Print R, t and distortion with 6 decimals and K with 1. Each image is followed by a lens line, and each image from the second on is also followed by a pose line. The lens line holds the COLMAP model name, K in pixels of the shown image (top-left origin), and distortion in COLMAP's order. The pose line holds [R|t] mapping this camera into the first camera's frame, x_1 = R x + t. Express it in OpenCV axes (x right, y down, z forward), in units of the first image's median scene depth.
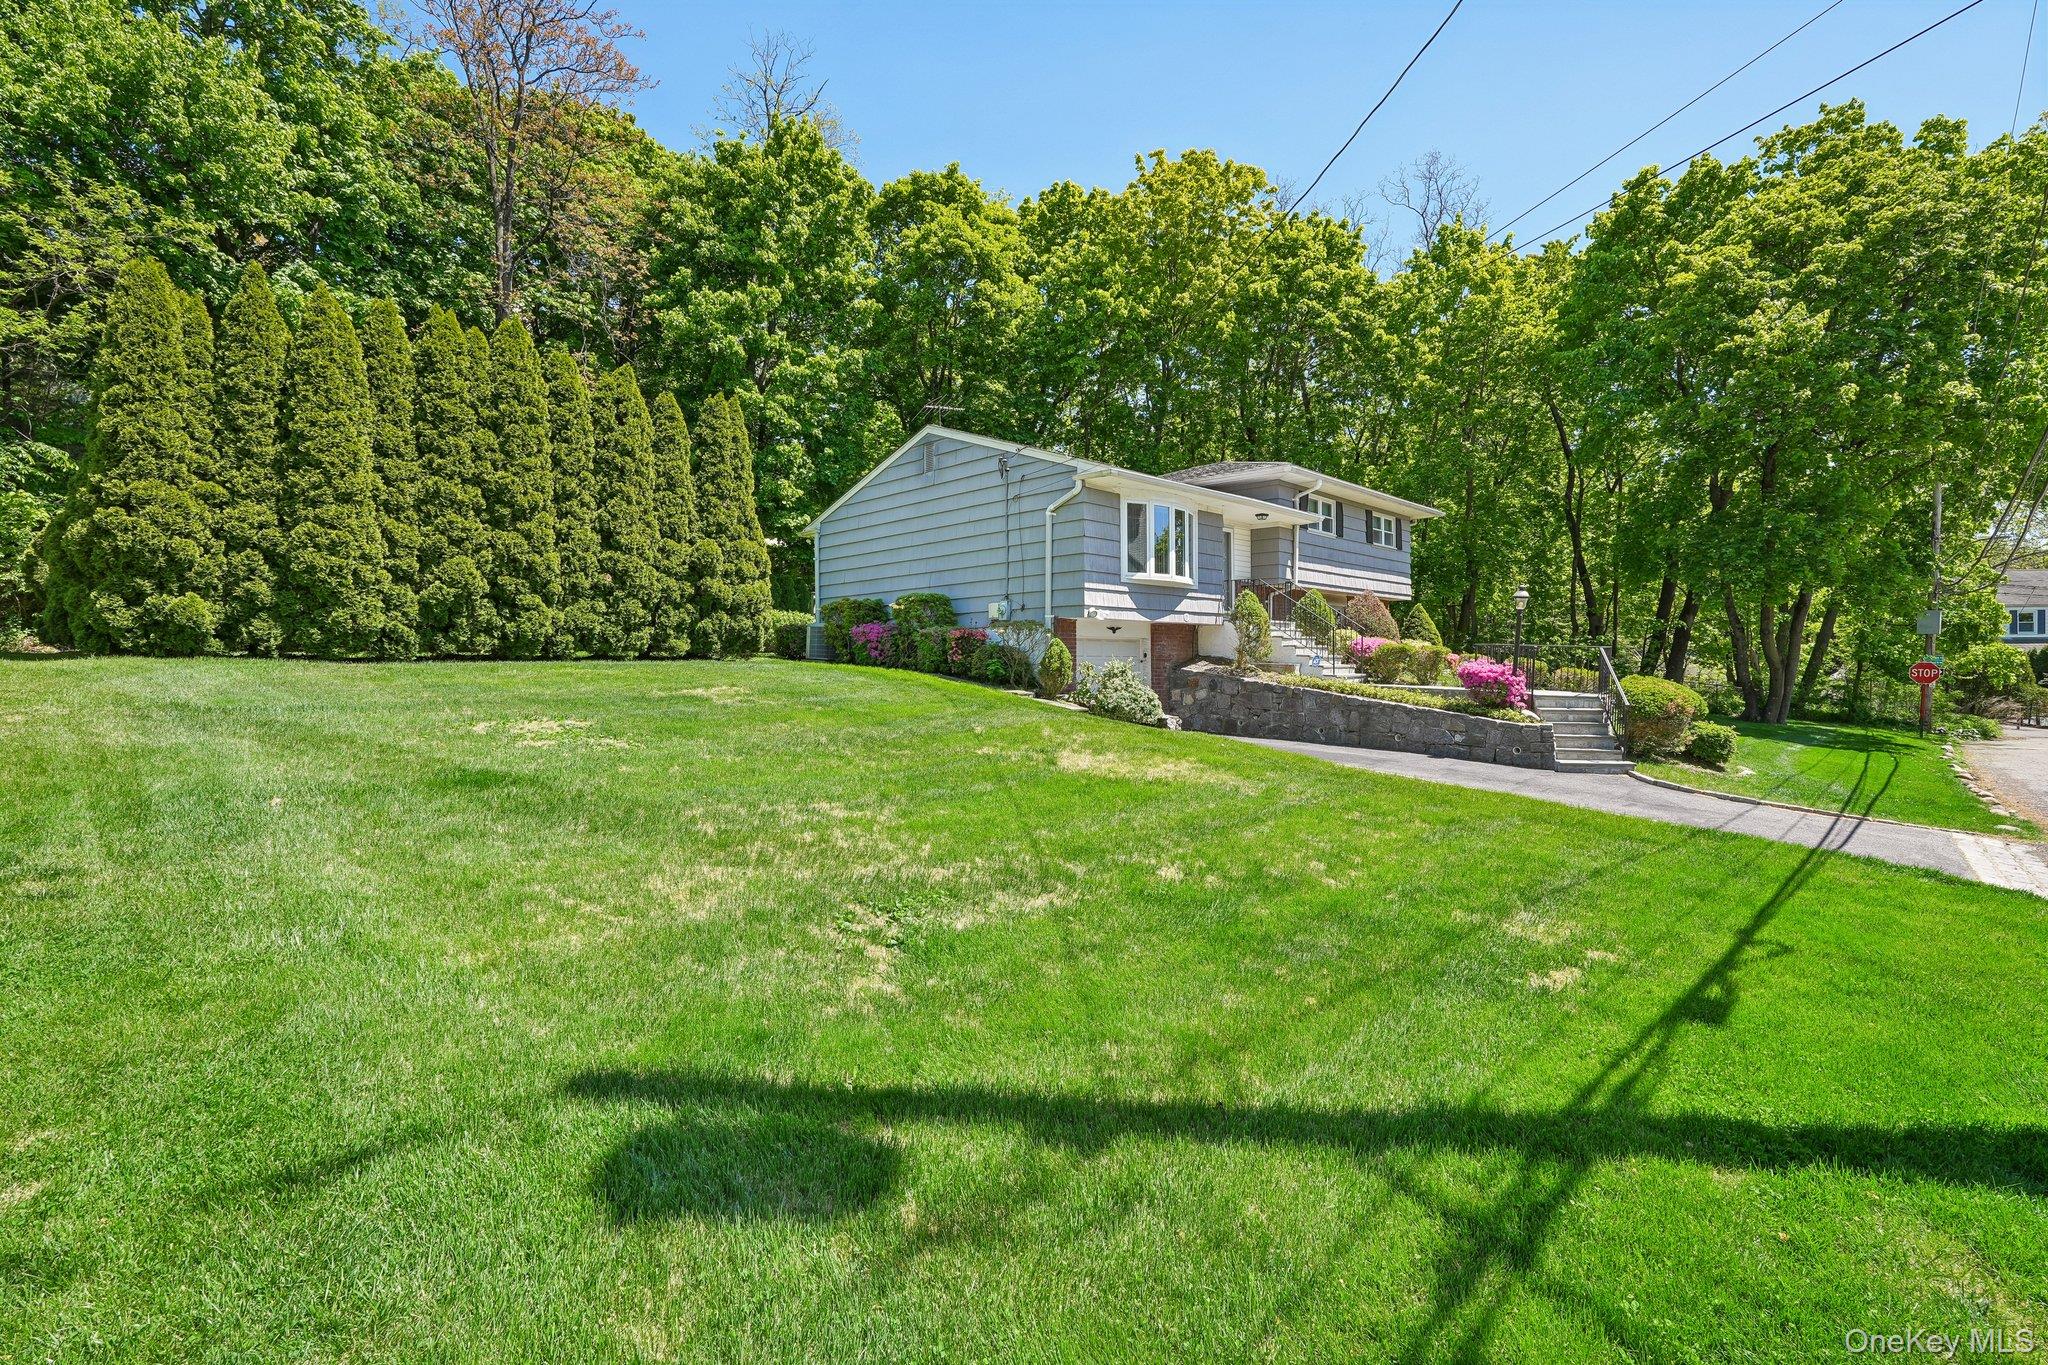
lens RADIAL K [[903.9, 0, 1024.0], [0, 903.9, 682.5], [0, 0, 1]] dist [-0.000354, 0.000101]
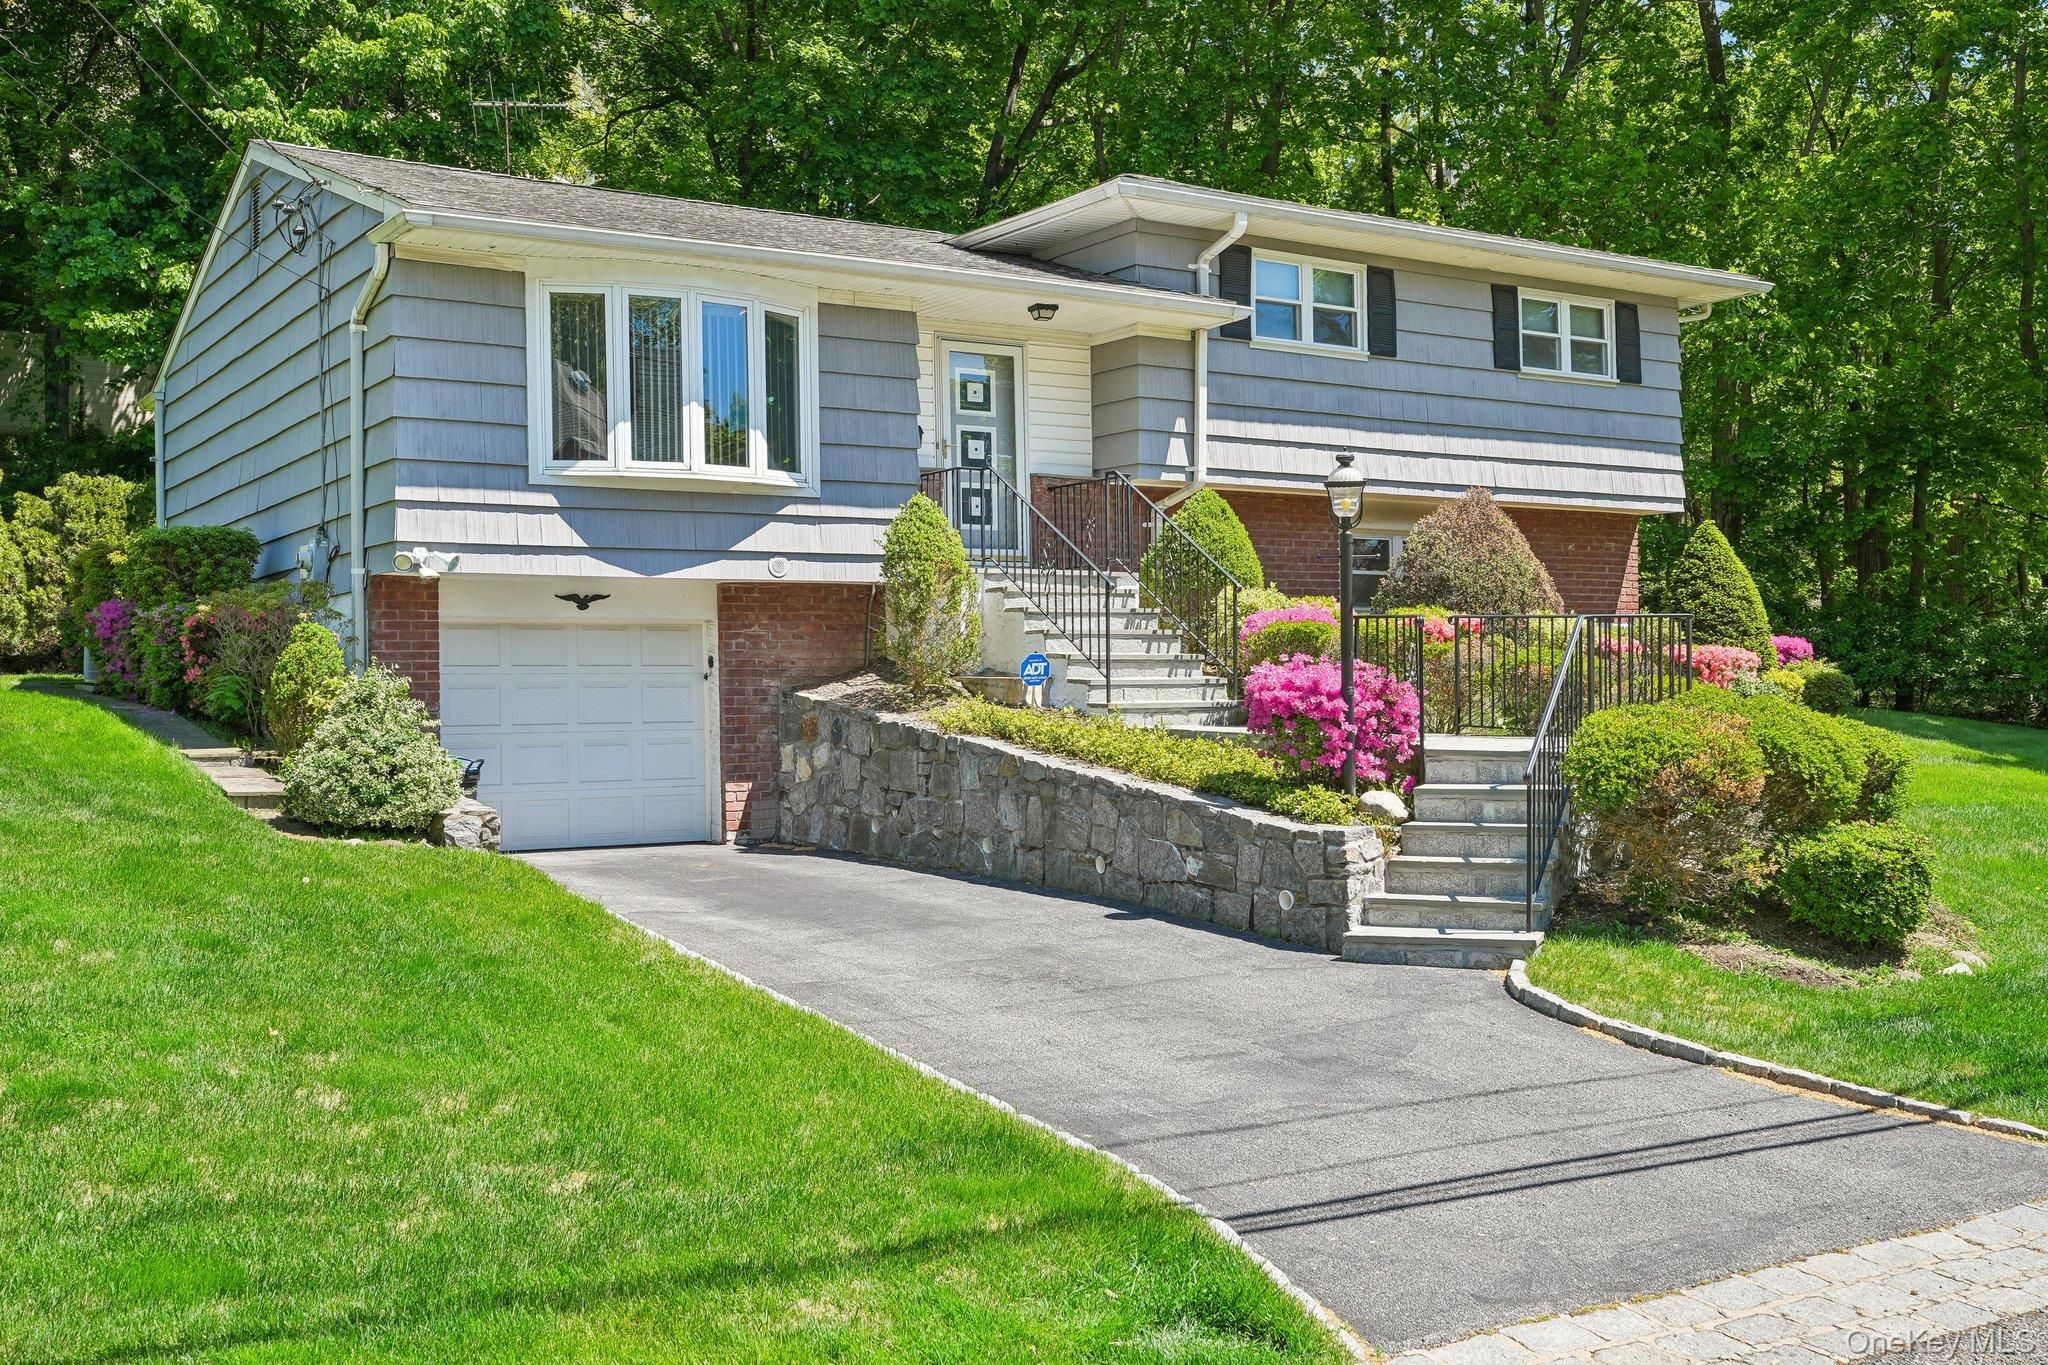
lens RADIAL K [[2079.4, 0, 1024.0], [0, 2079.4, 682.5], [0, 0, 1]] dist [-0.035318, -0.006421]
pose [[0.977672, -0.013497, -0.209703, 0.484206], [0.007322, 0.999517, -0.030198, 0.008908], [0.210009, 0.027988, 0.977299, 0.113442]]
